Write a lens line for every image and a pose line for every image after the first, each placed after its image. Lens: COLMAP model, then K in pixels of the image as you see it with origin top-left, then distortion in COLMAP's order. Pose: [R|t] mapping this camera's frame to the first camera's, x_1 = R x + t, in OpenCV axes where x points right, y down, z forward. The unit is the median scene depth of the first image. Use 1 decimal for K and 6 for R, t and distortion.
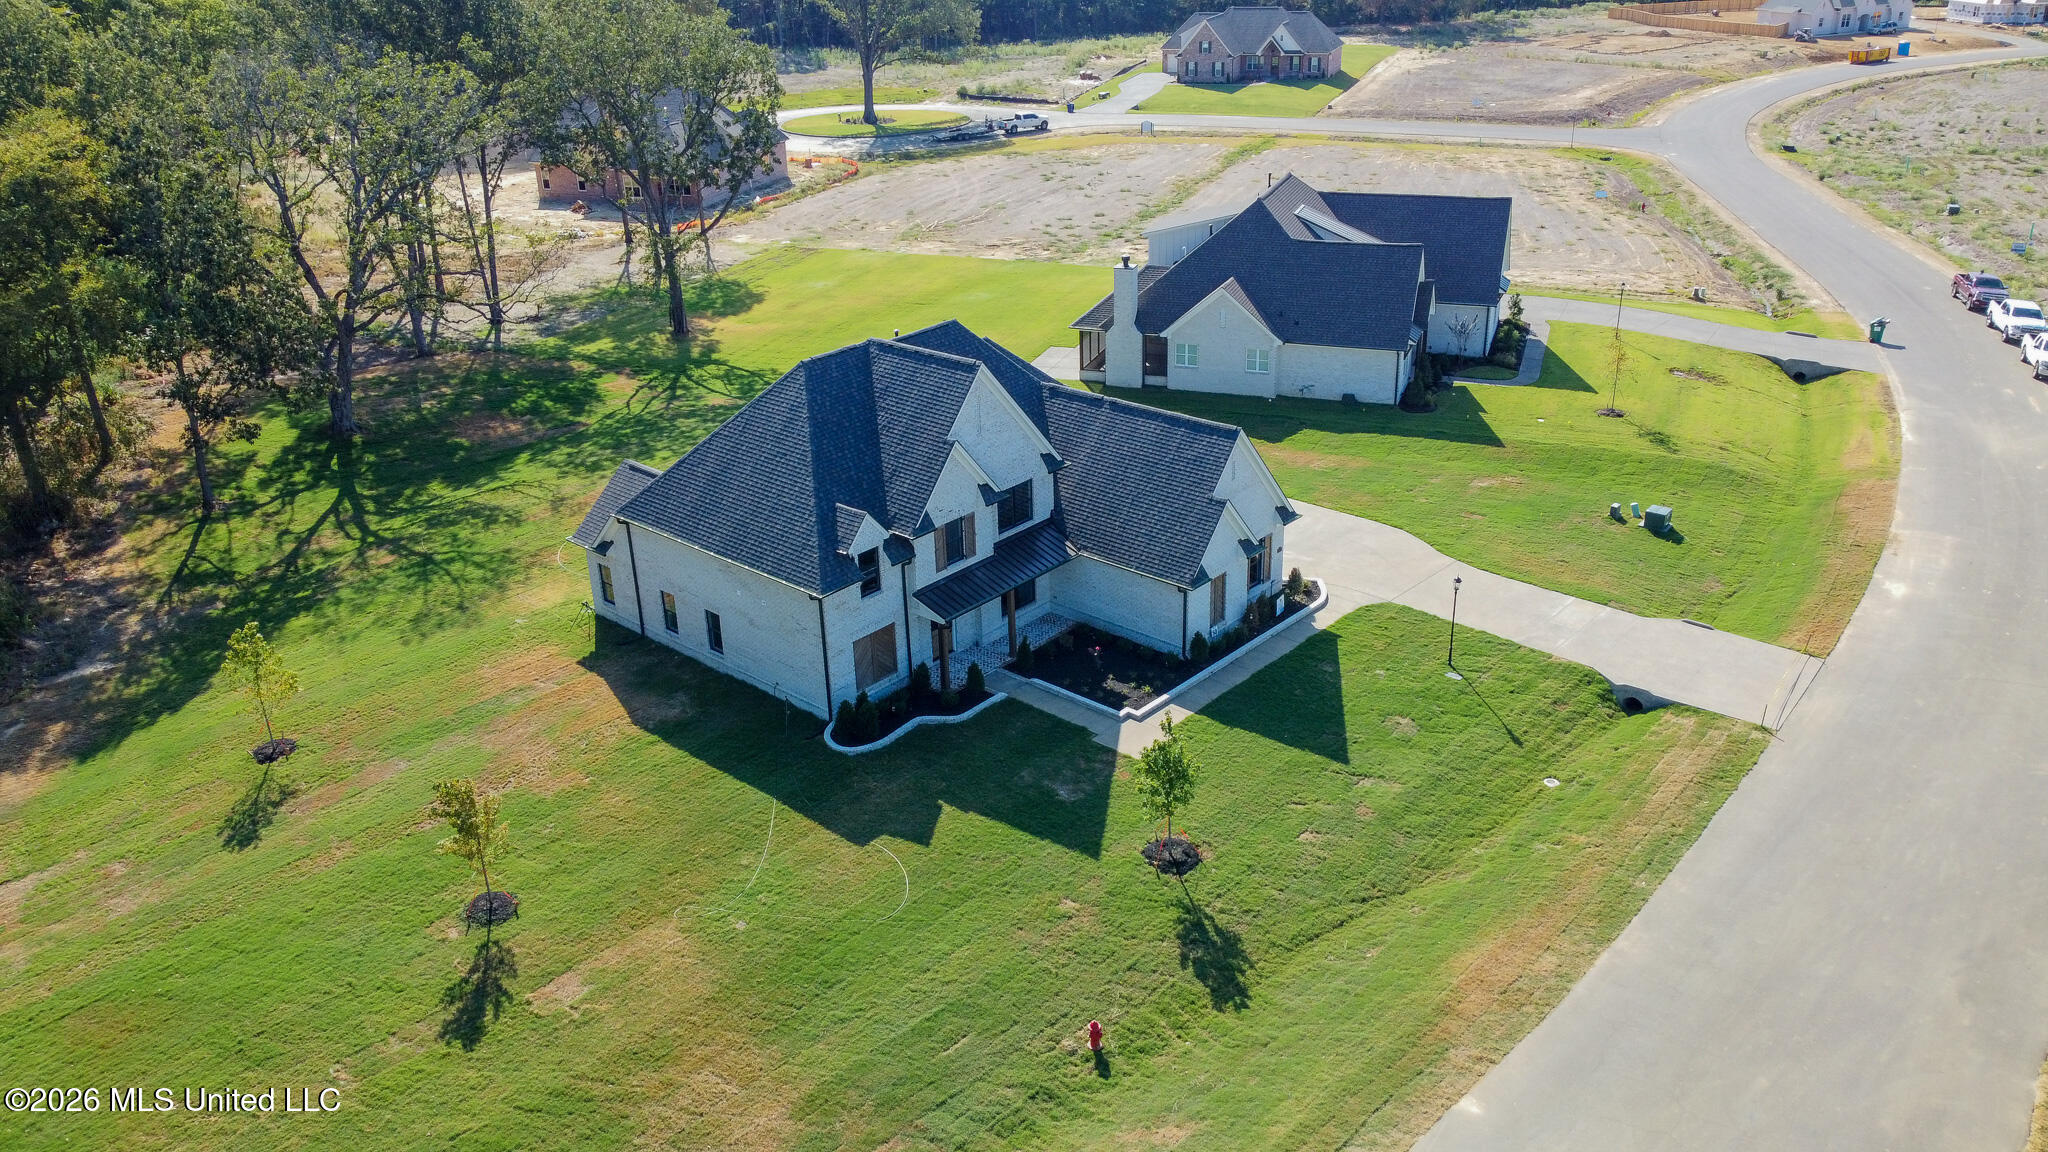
lens RADIAL K [[1549.9, 0, 1018.0], [0, 1549.9, 573.7], [0, 0, 1]] dist [-0.001264, -0.000286]
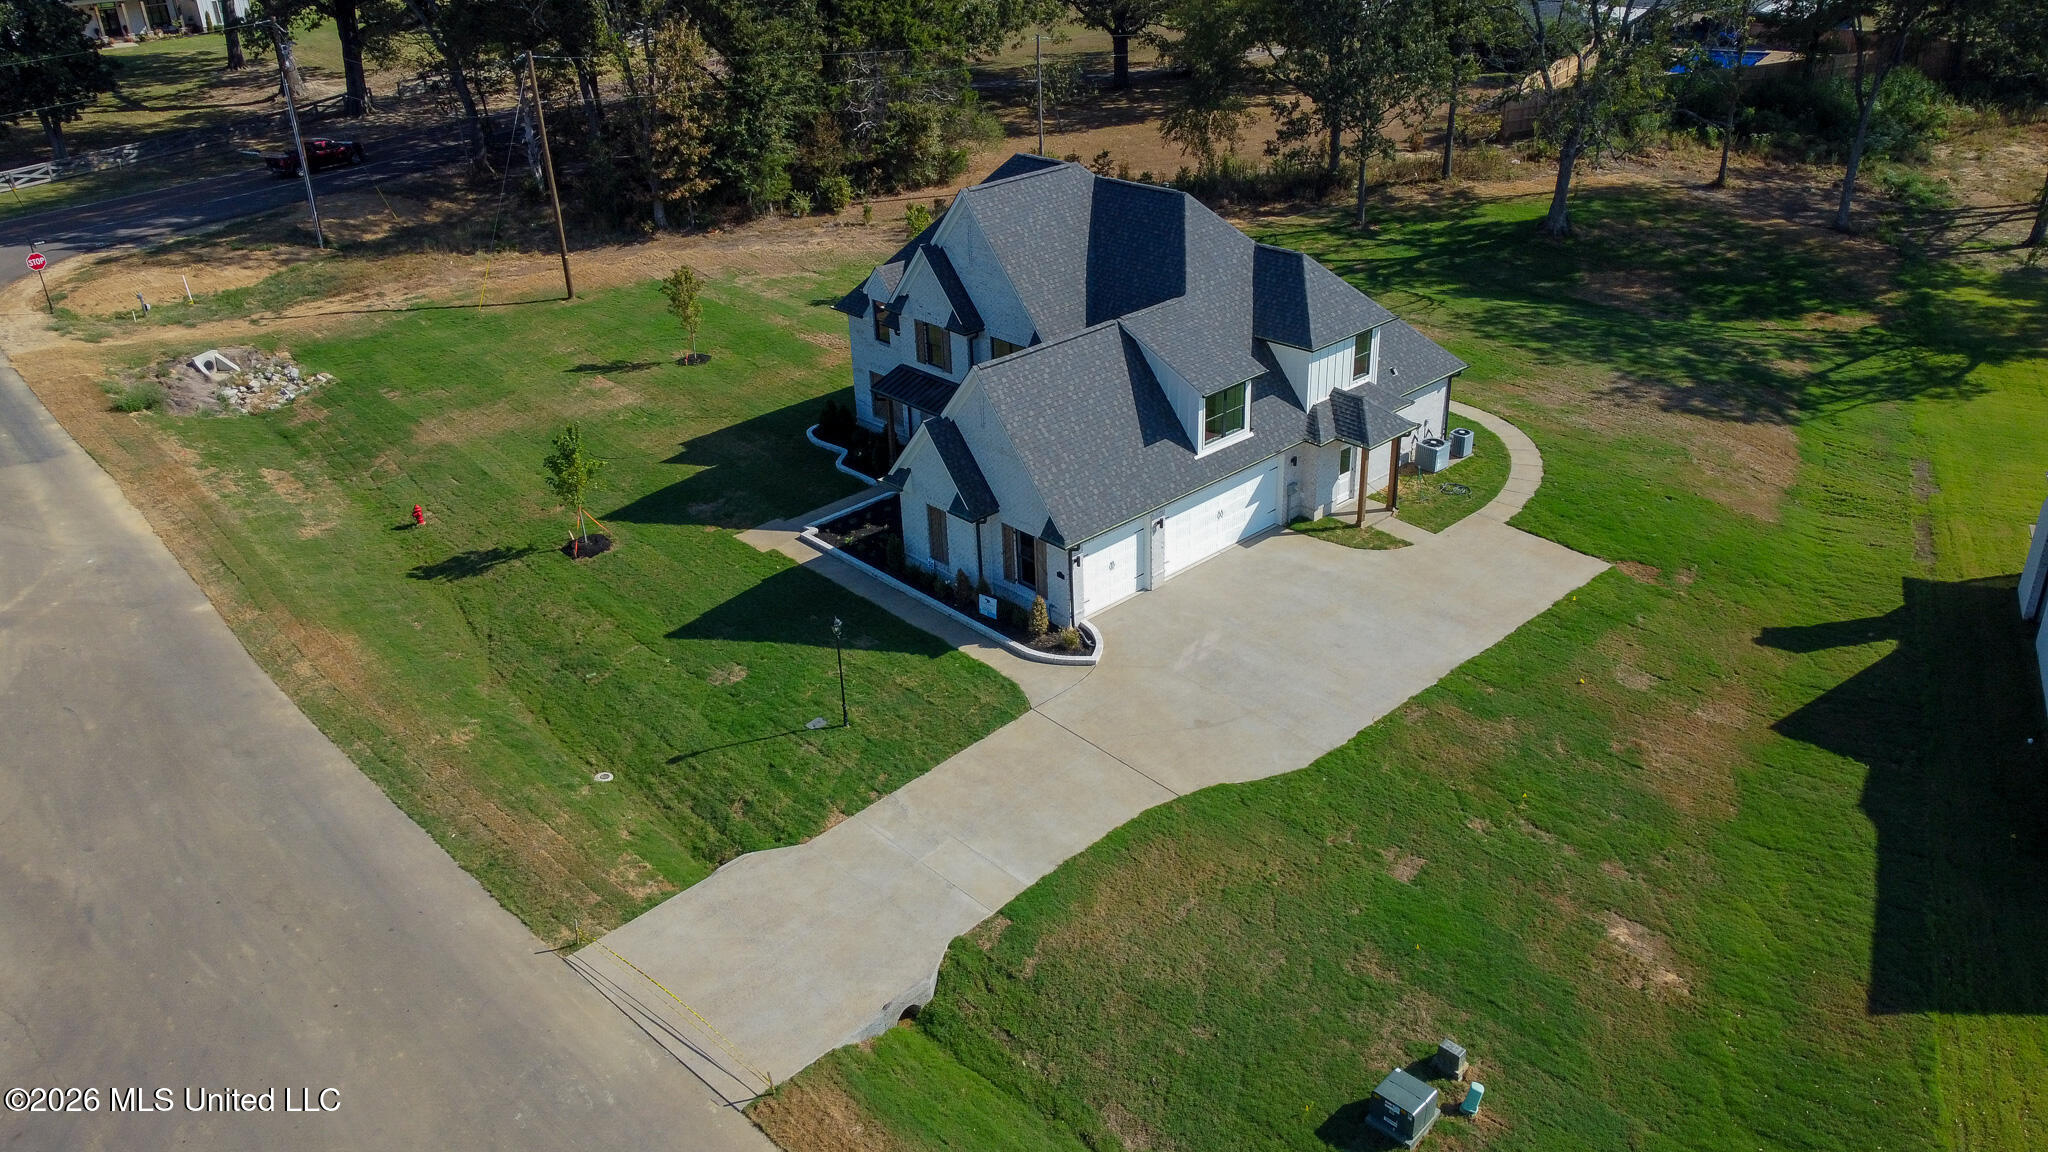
lens RADIAL K [[1549.9, 0, 1018.0], [0, 1549.9, 573.7], [0, 0, 1]] dist [-0.001264, -0.000286]
pose [[-0.096627, 0.484176, -0.869619, 0.856279], [-0.376391, 0.791050, 0.482254, -0.387879], [0.921408, 0.373915, 0.105803, 0.904289]]
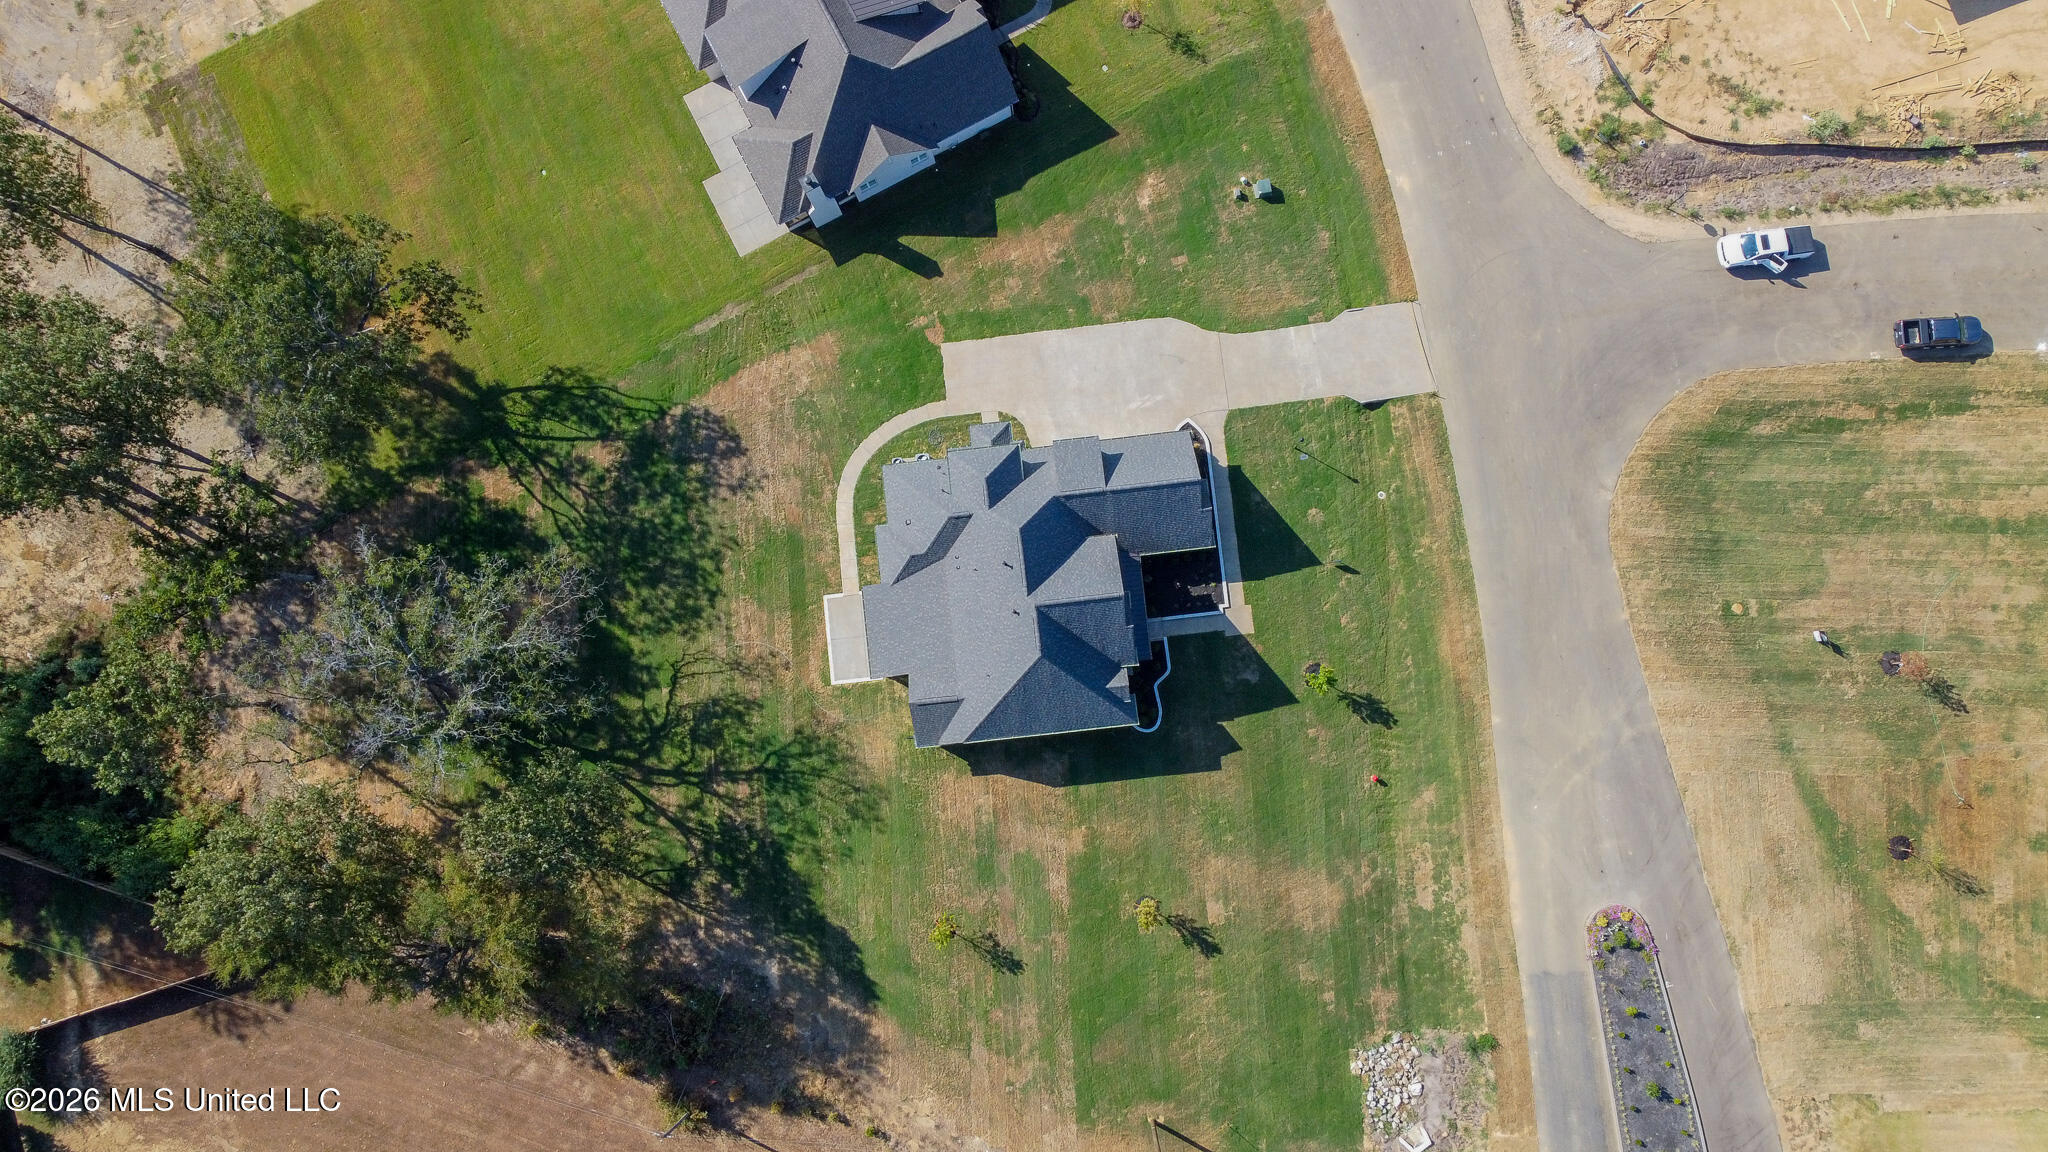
lens RADIAL K [[1648.9, 0, 1024.0], [0, 1648.9, 576.0], [0, 0, 1]] dist [0.008022, -0.003137]
pose [[0.670889, -0.737422, 0.078206, -0.212717], [0.331607, 0.392663, 0.857819, -1.640945], [-0.663283, -0.549568, 0.507967, 0.084558]]
